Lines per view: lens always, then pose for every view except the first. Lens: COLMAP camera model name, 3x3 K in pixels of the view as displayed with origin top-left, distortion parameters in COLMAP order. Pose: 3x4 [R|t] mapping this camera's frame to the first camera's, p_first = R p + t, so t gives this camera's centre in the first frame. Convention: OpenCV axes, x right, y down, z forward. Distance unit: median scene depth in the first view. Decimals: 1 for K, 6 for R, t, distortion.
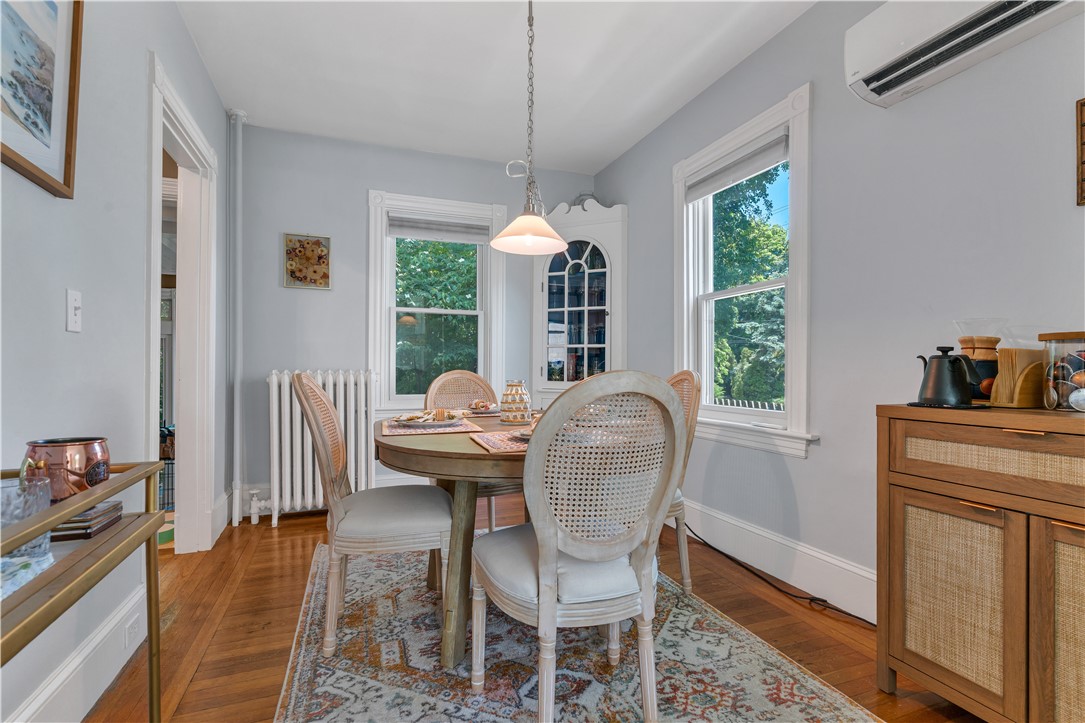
lens RADIAL K [[517.3, 0, 541.6], [0, 517.3, 370.6], [0, 0, 1]] dist [0.003093, 0.000313]
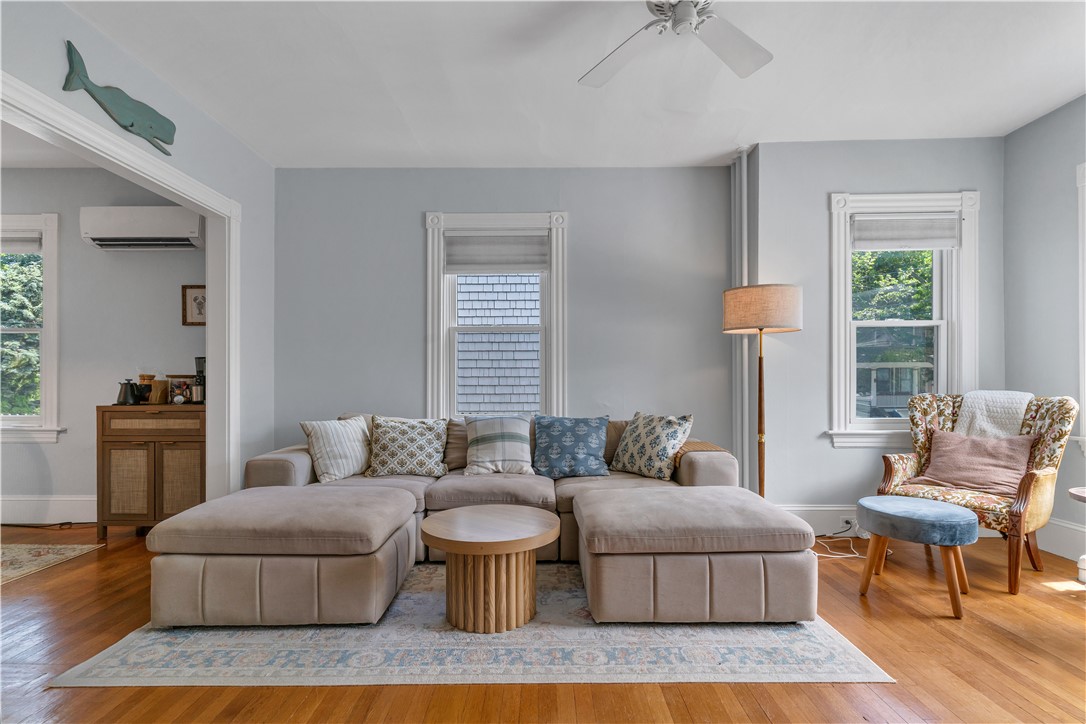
lens RADIAL K [[511.0, 0, 538.5], [0, 511.0, 384.4], [0, 0, 1]] dist [0.000148, -0.000465]
pose [[0.341107, -0.004830, 0.940012, -0.713112], [0.001188, 0.999988, 0.004707, -0.029074], [-0.940024, -0.000489, 0.341108, -1.438098]]
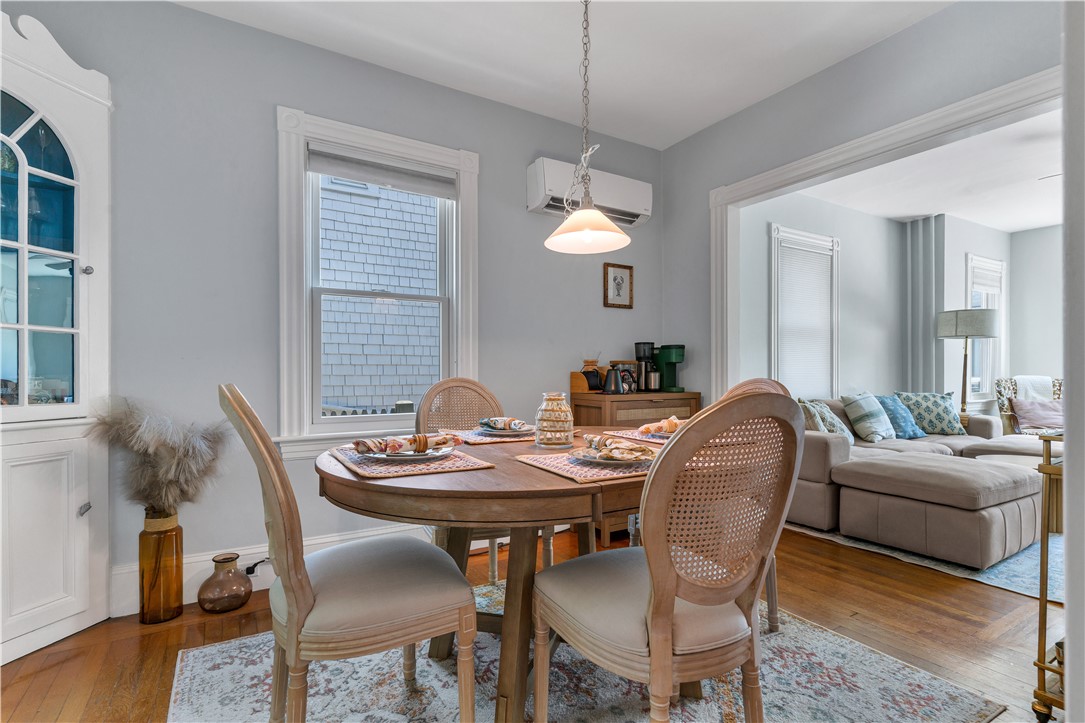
lens RADIAL K [[526.2, 0, 539.2], [0, 526.2, 376.6], [0, 0, 1]] dist [0.002267, 0.000340]
pose [[-0.197761, -0.019131, 0.980063, -1.181759], [-0.005783, 0.999815, 0.018350, -0.035154], [-0.980233, -0.002038, -0.197835, 1.590476]]
